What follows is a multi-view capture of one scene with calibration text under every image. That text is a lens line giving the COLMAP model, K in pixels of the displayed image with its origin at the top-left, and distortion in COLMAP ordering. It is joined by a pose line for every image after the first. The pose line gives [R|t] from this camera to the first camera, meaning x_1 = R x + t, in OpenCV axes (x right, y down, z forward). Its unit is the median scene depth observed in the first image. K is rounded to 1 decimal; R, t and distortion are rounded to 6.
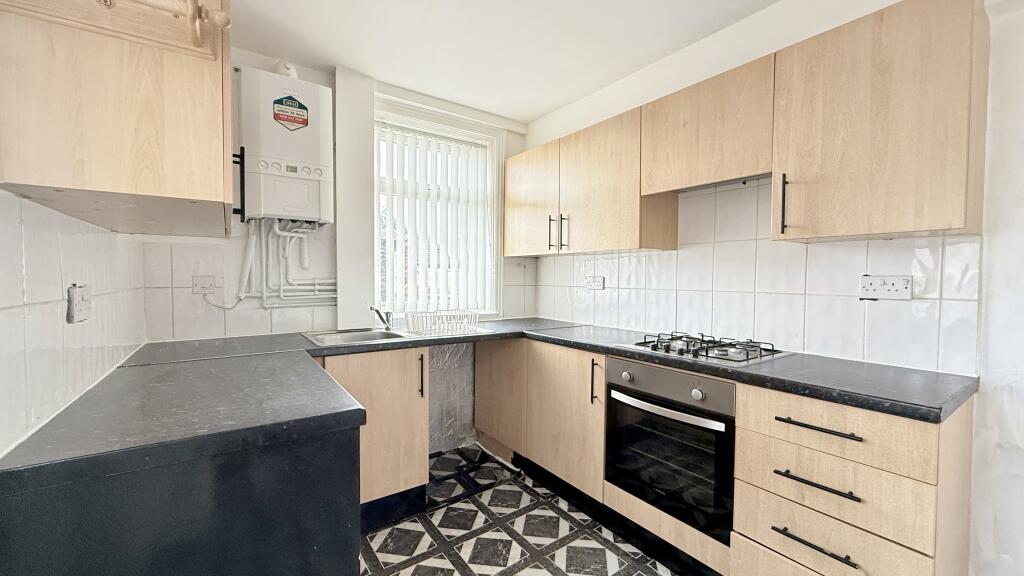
lens RADIAL K [[408.0, 0, 509.1], [0, 408.0, 288.1], [0, 0, 1]] dist [0.000648, 0.000088]
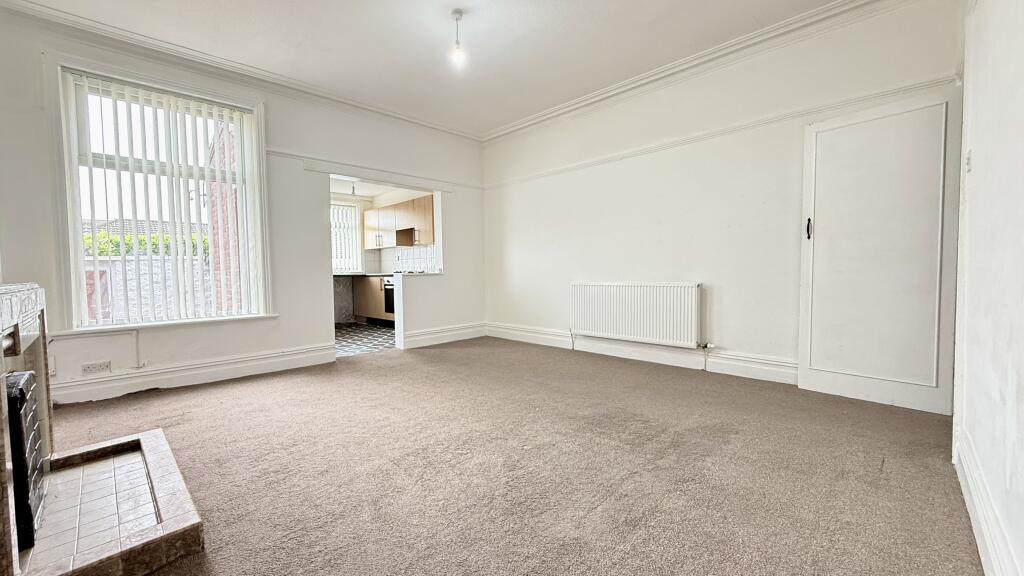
lens RADIAL K [[408.0, 0, 509.1], [0, 408.0, 288.1], [0, 0, 1]] dist [0.000648, 0.000088]
pose [[0.986867, -0.030485, 0.158635, 0.682349], [0.028620, 0.999492, 0.014025, 0.225212], [-0.158982, -0.009301, 0.987238, -2.435023]]
